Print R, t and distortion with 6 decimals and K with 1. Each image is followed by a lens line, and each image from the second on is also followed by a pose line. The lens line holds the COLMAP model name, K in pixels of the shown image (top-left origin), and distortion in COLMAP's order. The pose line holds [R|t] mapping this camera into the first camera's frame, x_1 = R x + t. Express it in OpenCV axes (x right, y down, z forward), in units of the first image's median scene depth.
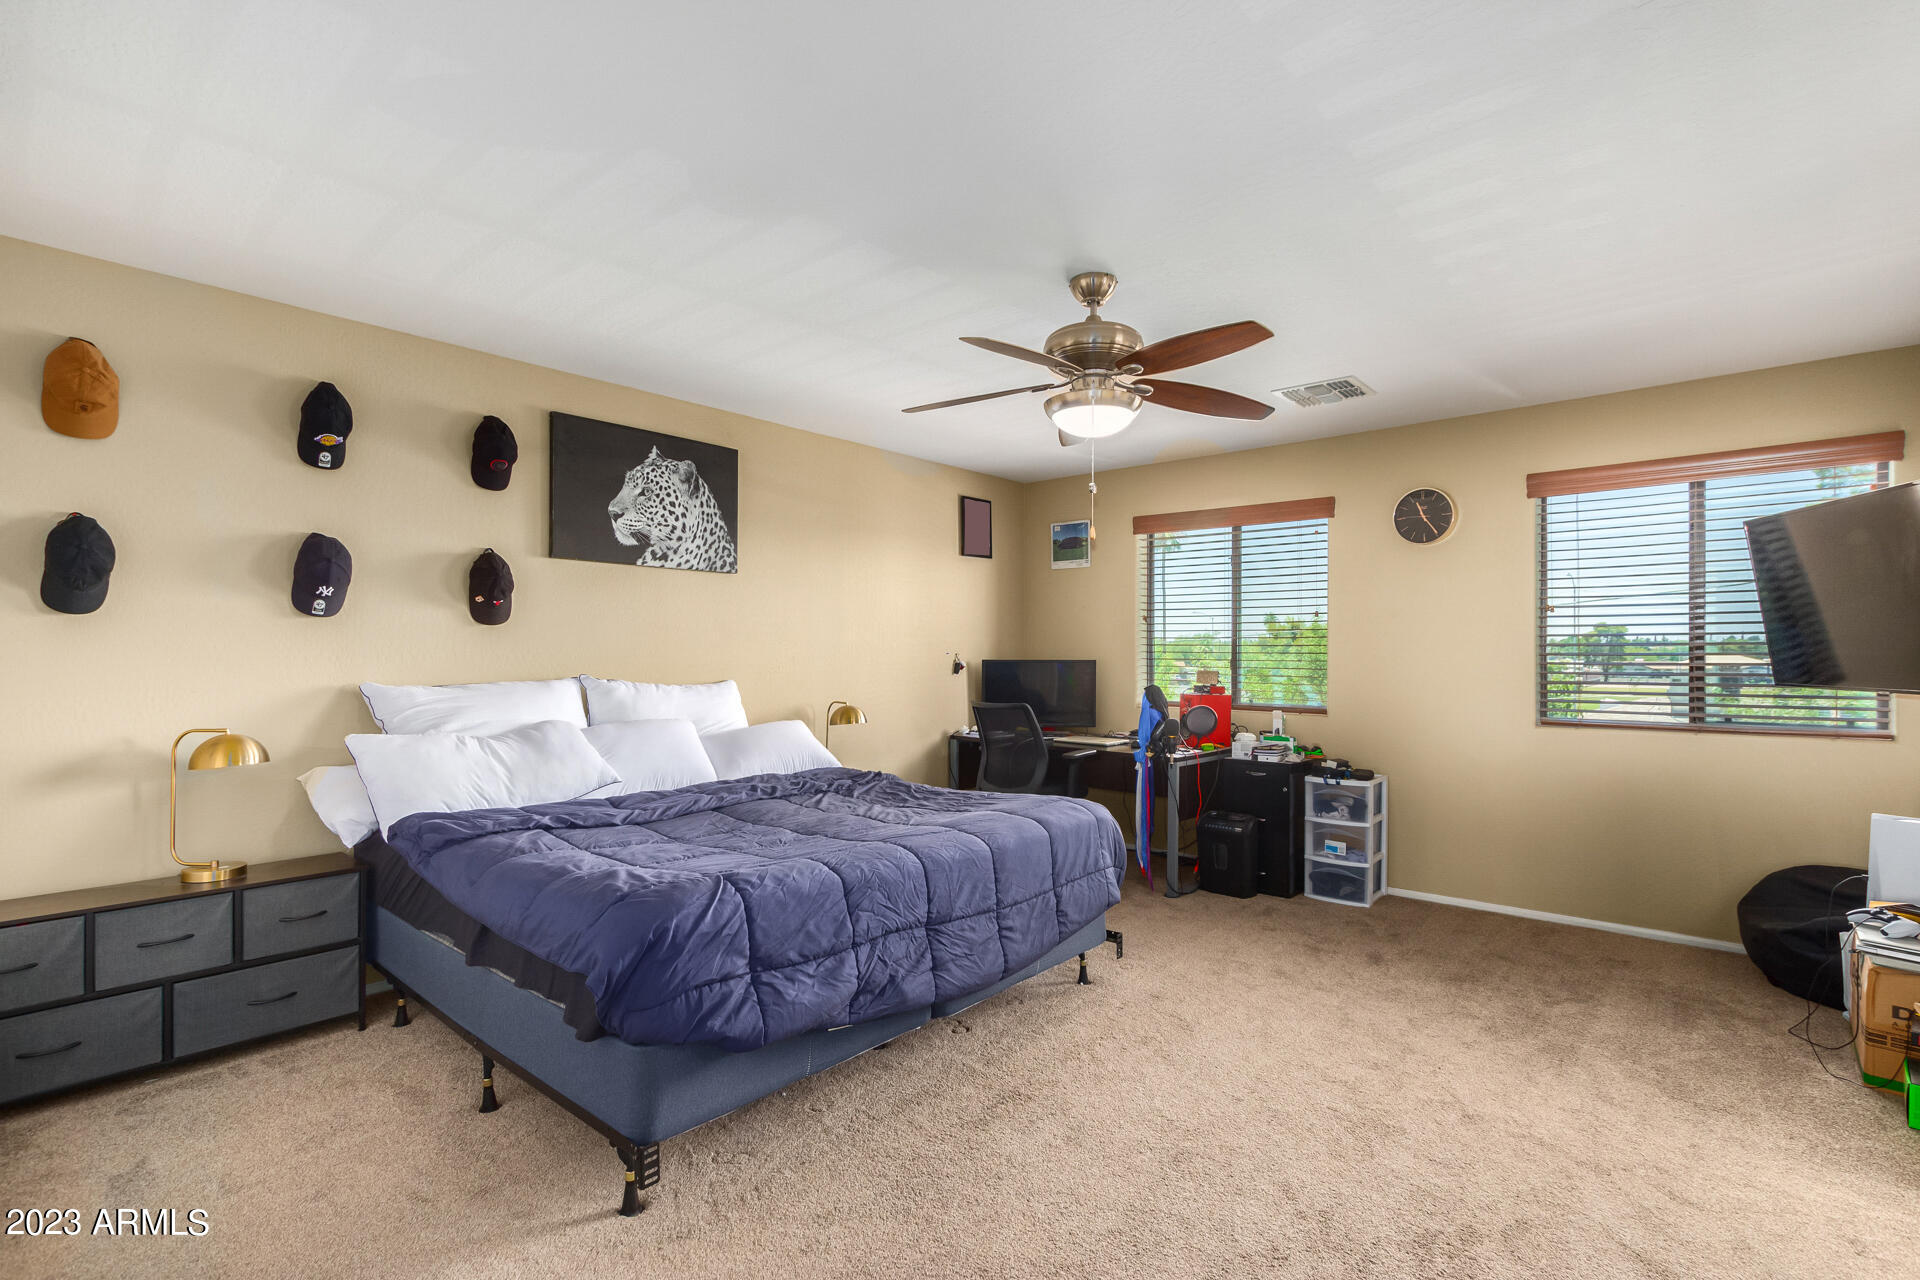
lens RADIAL K [[904.8, 0, 967.6], [0, 904.8, 654.0], [0, 0, 1]] dist [-0.000306, -0.000059]
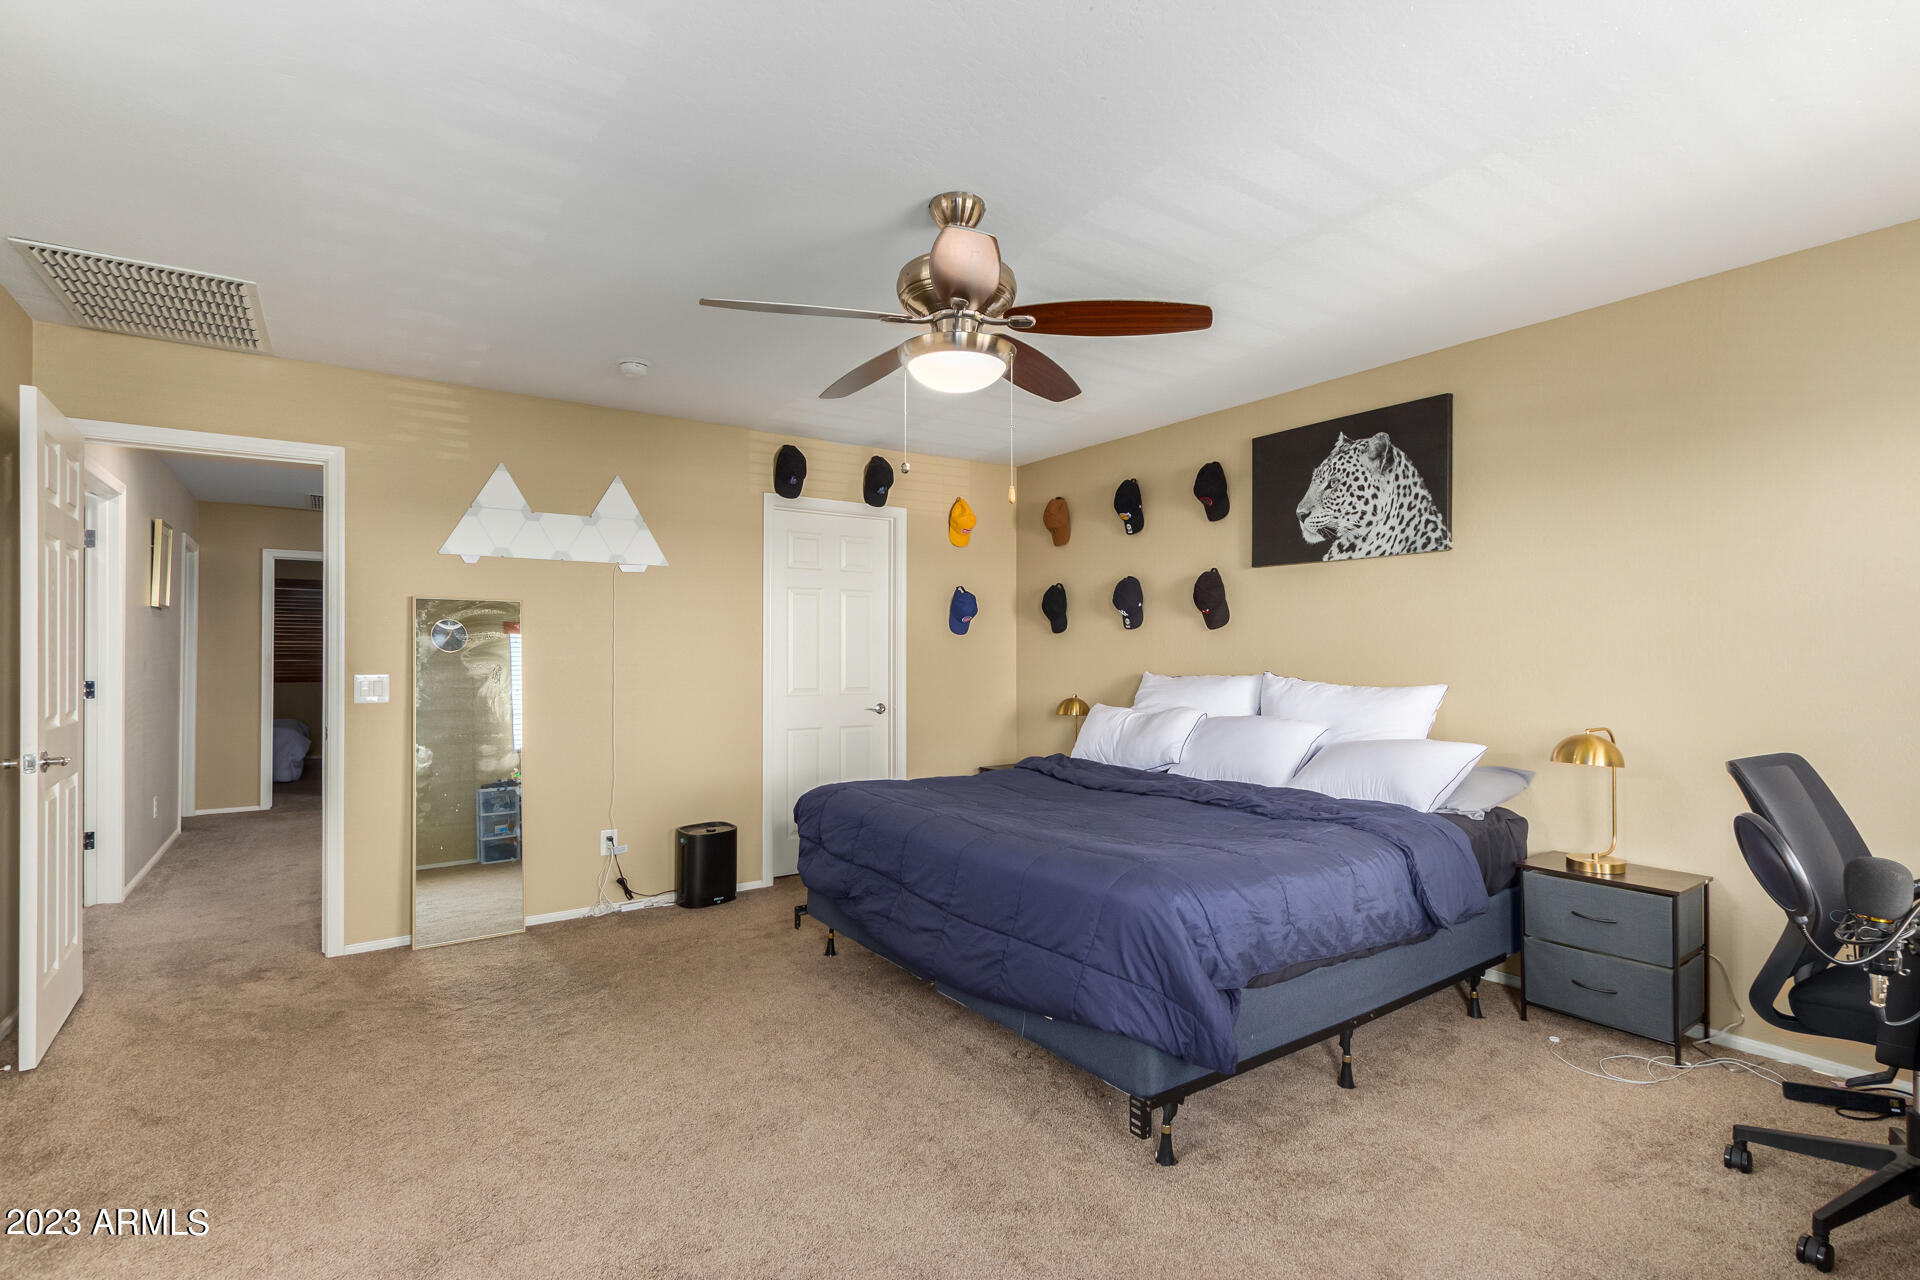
lens RADIAL K [[904.8, 0, 967.6], [0, 904.8, 654.0], [0, 0, 1]] dist [-0.000306, -0.000059]
pose [[-0.250091, -0.004162, -0.968213, 0.647166], [-0.001995, 0.999991, -0.003783, 0.006045], [0.968220, 0.000985, -0.250097, 0.833763]]
